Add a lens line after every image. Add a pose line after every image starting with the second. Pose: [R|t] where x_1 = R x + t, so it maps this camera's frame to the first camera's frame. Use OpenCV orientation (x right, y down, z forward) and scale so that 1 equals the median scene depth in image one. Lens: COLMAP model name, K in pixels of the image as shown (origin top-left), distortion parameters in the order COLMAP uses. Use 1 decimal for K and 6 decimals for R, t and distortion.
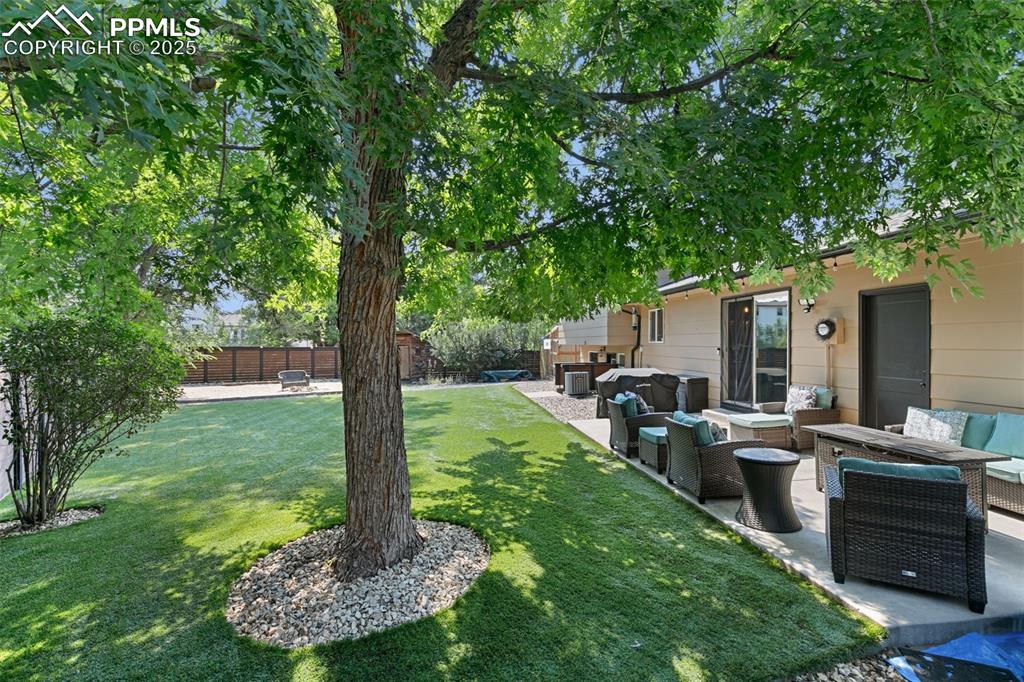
lens RADIAL K [[463.4, 0, 515.3], [0, 463.4, 344.2], [0, 0, 1]] dist [0.001224, -0.000551]
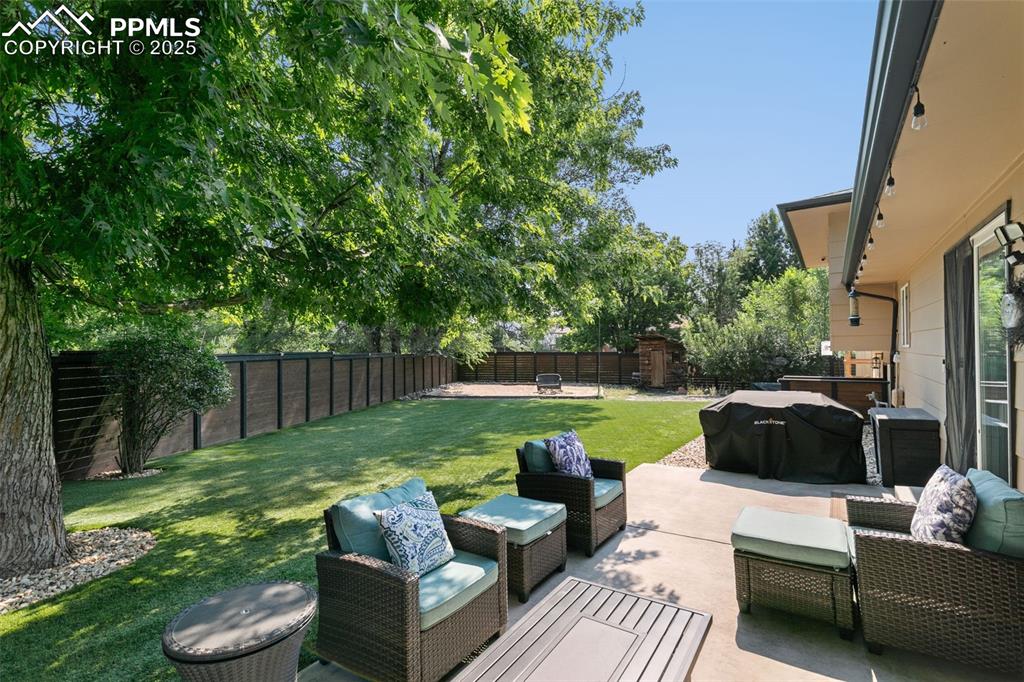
lens RADIAL K [[463.4, 0, 513.9], [0, 463.4, 342.1], [0, 0, 1]] dist [0.001224, -0.000551]
pose [[0.735692, -0.013782, -0.677177, 0.671996], [0.005217, 0.999879, -0.014682, -0.005518], [0.677297, 0.007268, 0.735674, 0.563554]]
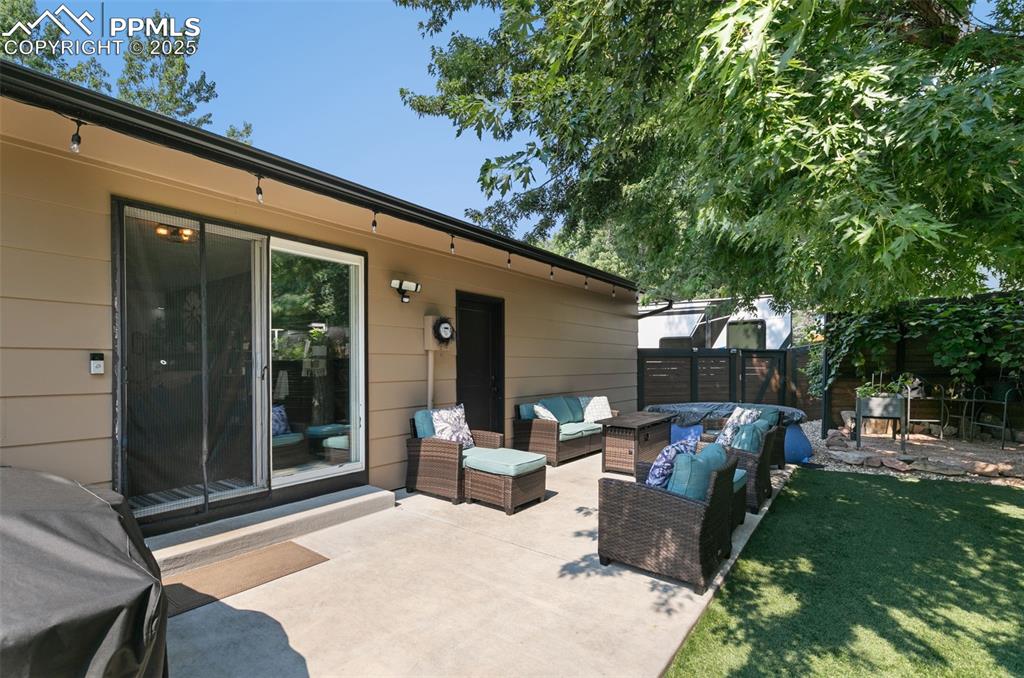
lens RADIAL K [[476.2, 0, 523.9], [0, 476.2, 363.0], [0, 0, 1]] dist [-0.003326, 0.000265]
pose [[-0.716364, 0.000617, 0.697727, 0.035097], [0.000897, 1.000000, 0.000037, 0.024834], [-0.697727, 0.000653, -0.716364, 1.620983]]
